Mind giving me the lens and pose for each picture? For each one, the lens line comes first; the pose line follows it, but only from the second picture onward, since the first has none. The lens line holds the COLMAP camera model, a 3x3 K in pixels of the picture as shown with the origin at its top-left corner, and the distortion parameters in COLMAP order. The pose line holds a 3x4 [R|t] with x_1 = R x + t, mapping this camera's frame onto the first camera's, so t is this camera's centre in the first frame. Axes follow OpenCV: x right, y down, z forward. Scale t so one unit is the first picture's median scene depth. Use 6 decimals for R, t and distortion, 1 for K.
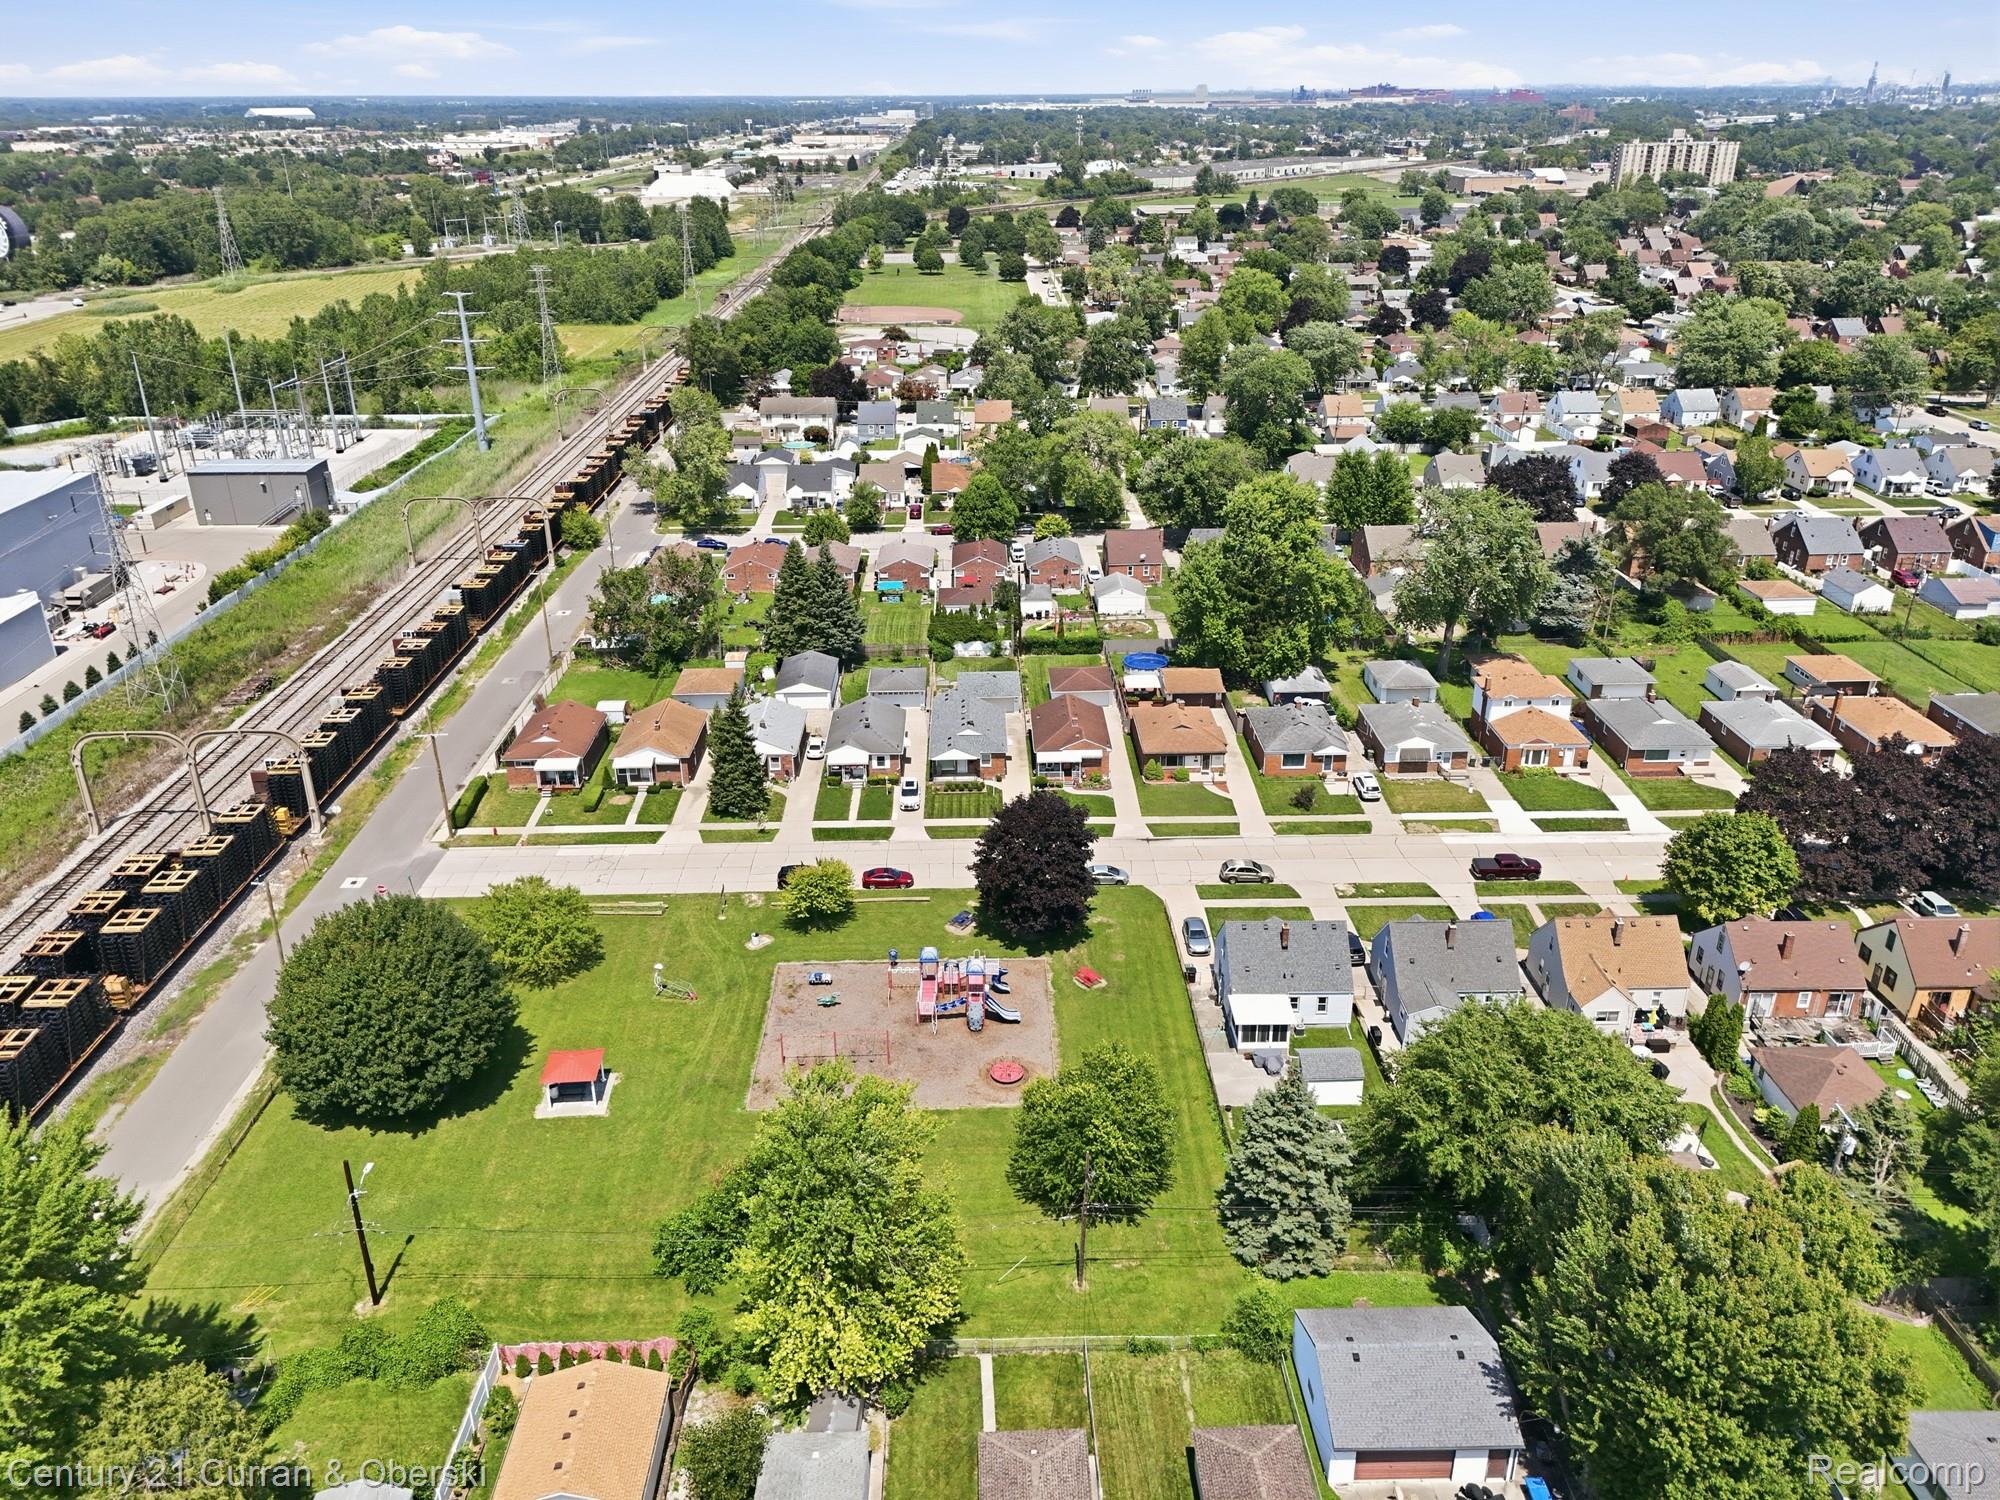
lens RADIAL K [[1469.1, 0, 995.1], [0, 1469.1, 742.0], [0, 0, 1]] dist [0.065042, -0.061319]
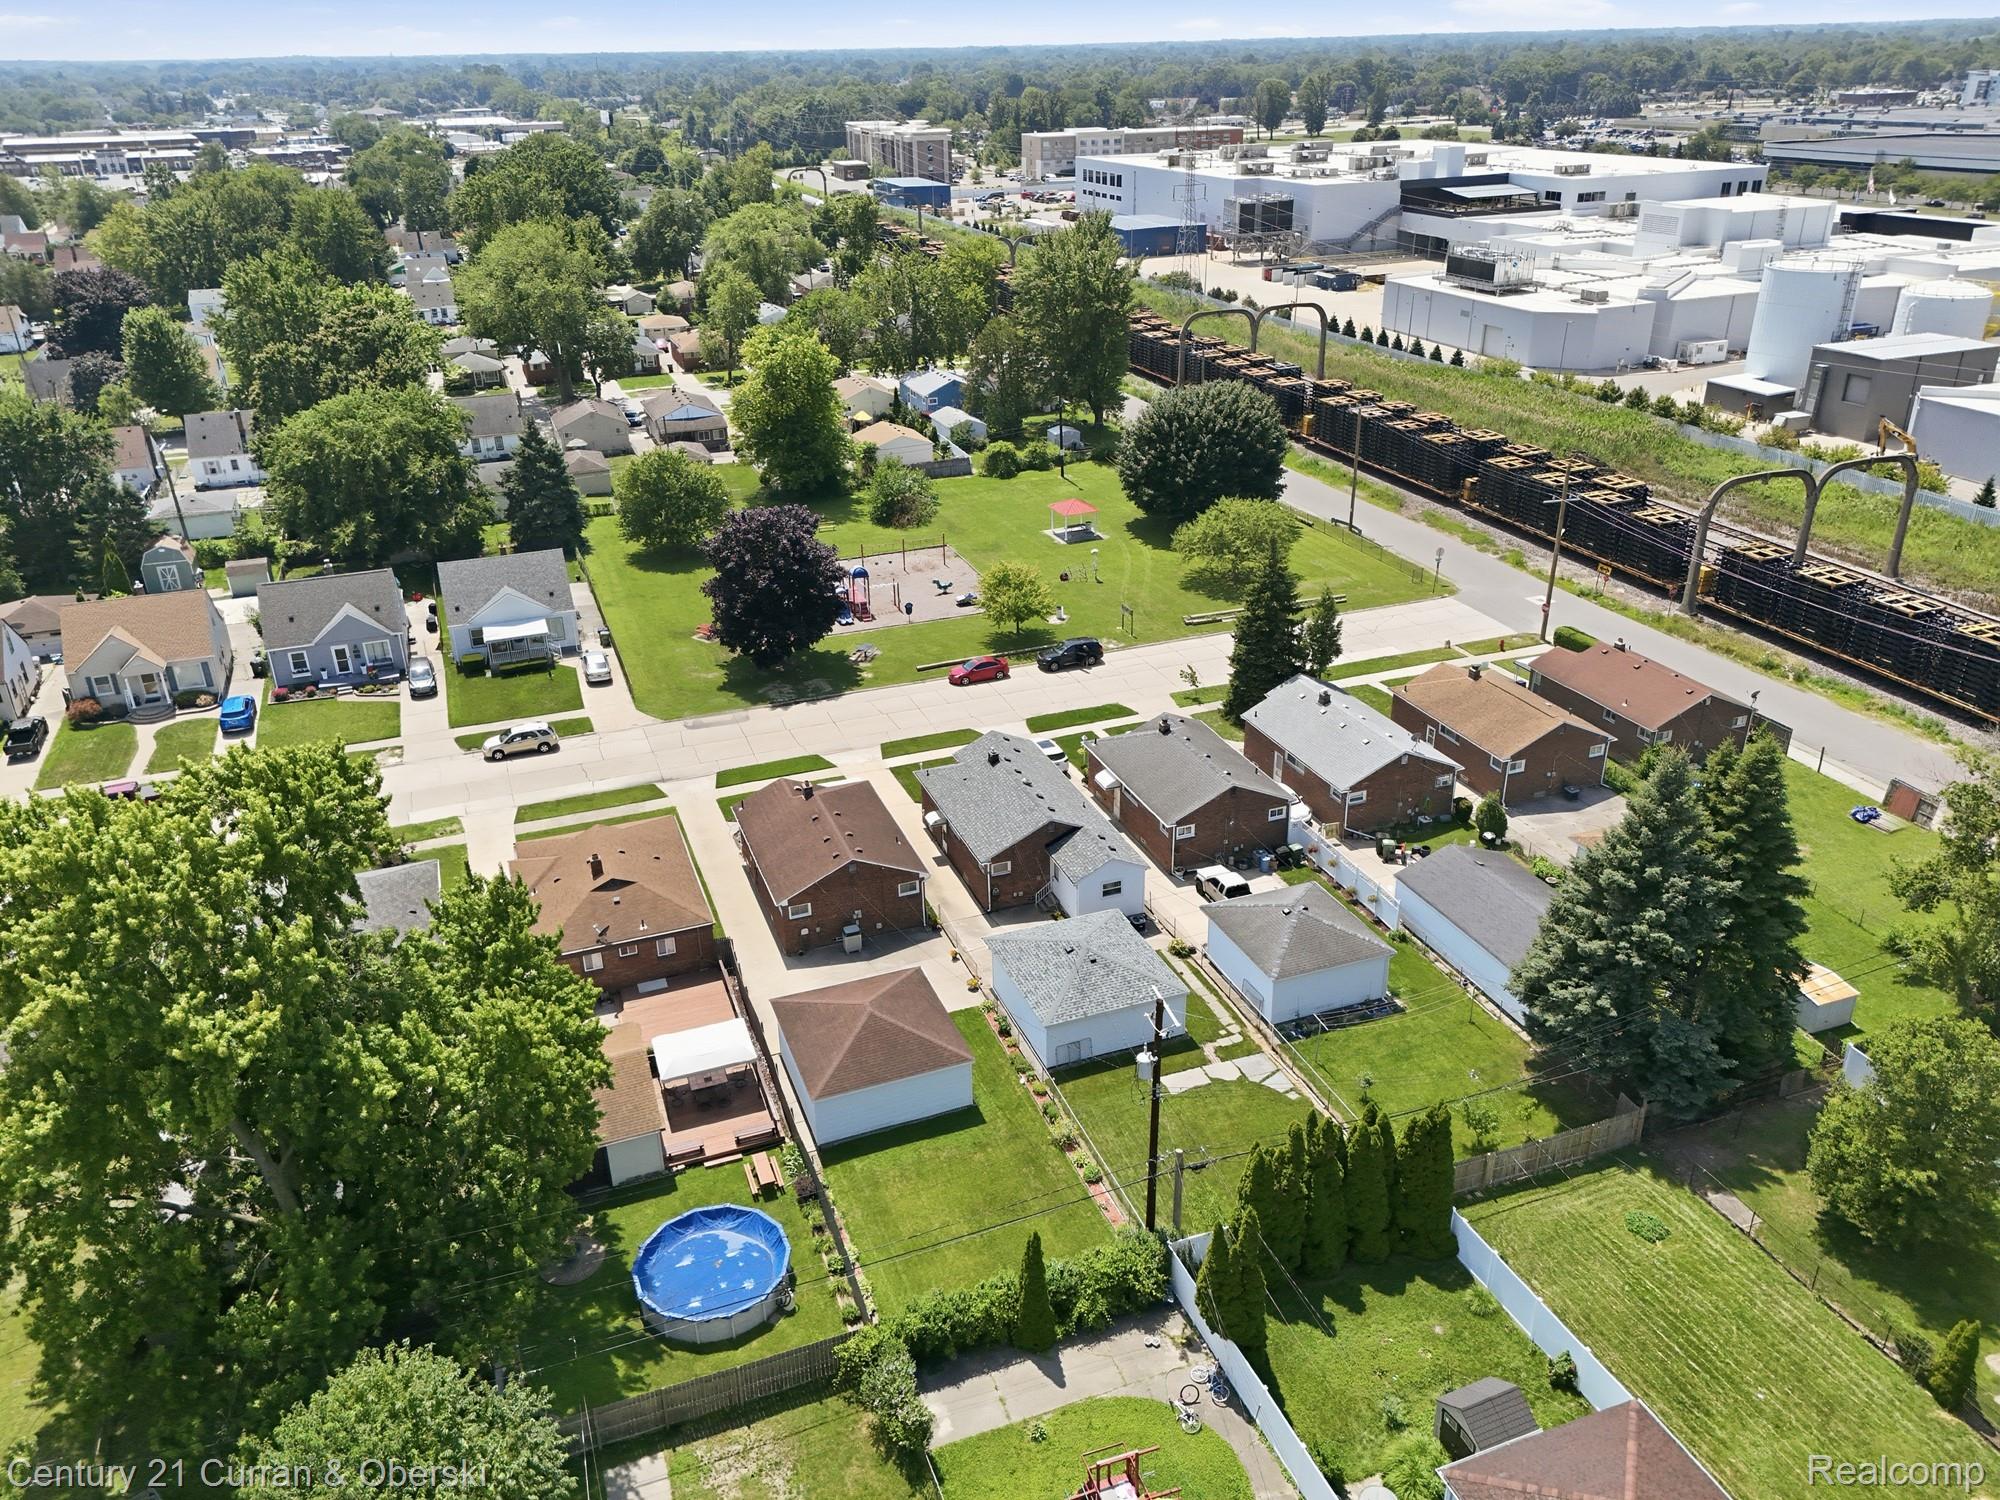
lens RADIAL K [[1469.1, 0, 995.1], [0, 1469.1, 742.0], [0, 0, 1]] dist [0.065042, -0.061319]
pose [[-0.943131, 0.165566, -0.288255, 0.112434], [-0.105965, 0.672166, 0.732779, -0.335127], [0.315079, 0.721652, -0.616396, 1.067357]]
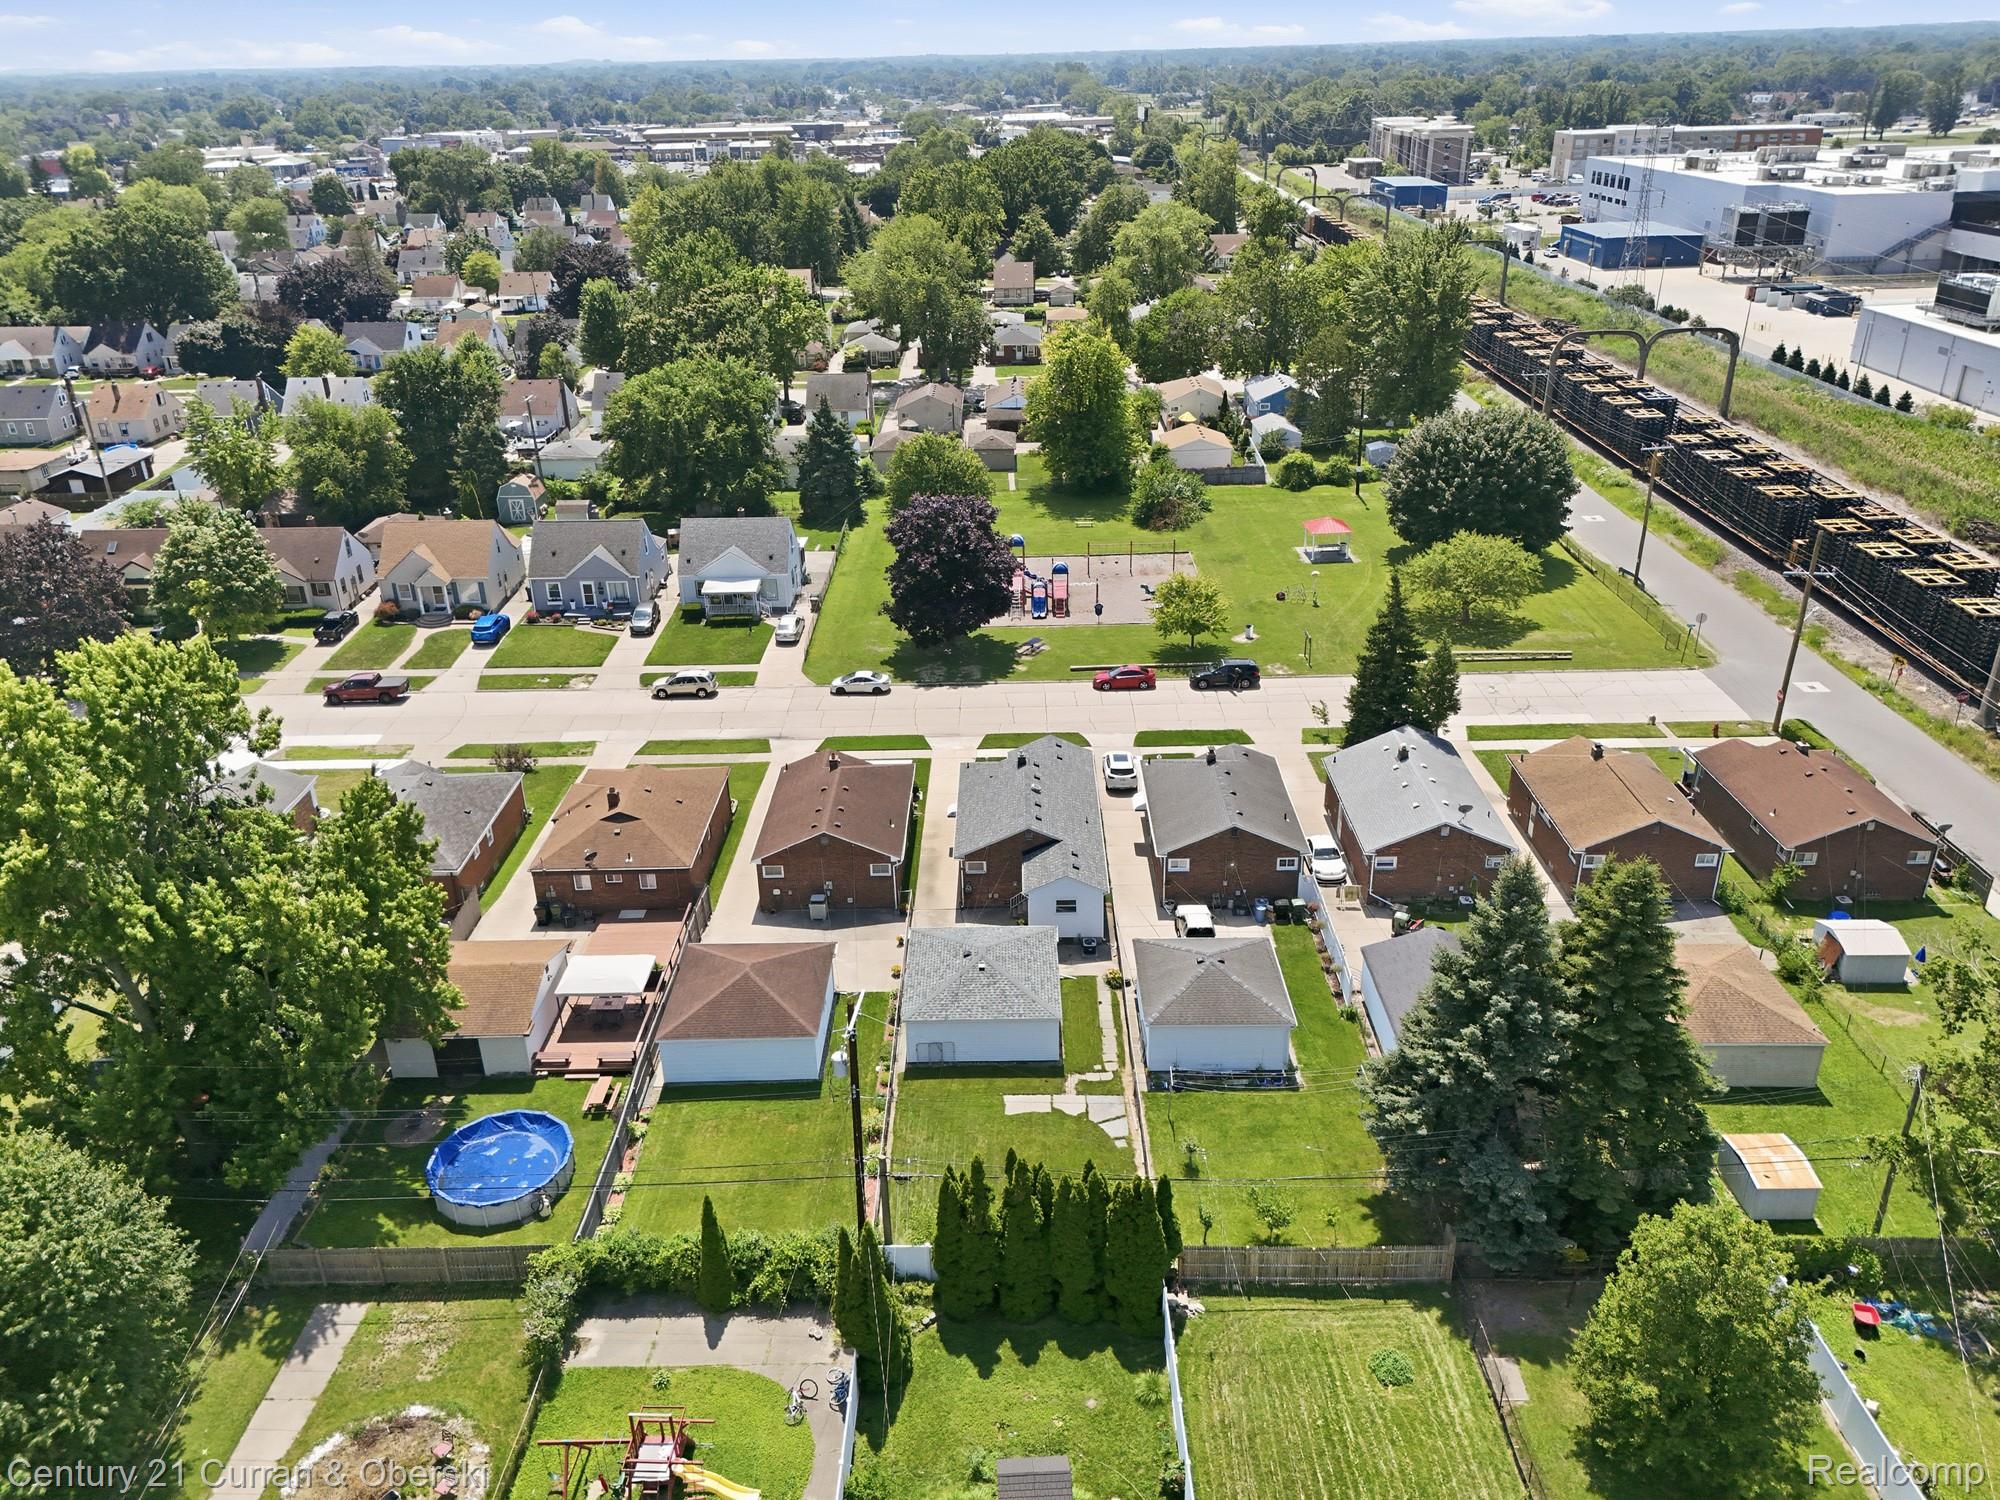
lens RADIAL K [[1469.1, 0, 995.1], [0, 1469.1, 742.0], [0, 0, 1]] dist [0.065042, -0.061319]
pose [[-0.999115, 0.017766, 0.038126, -0.021704], [0.040288, 0.664678, 0.746043, -0.343719], [-0.012087, 0.746919, -0.664806, 1.089608]]
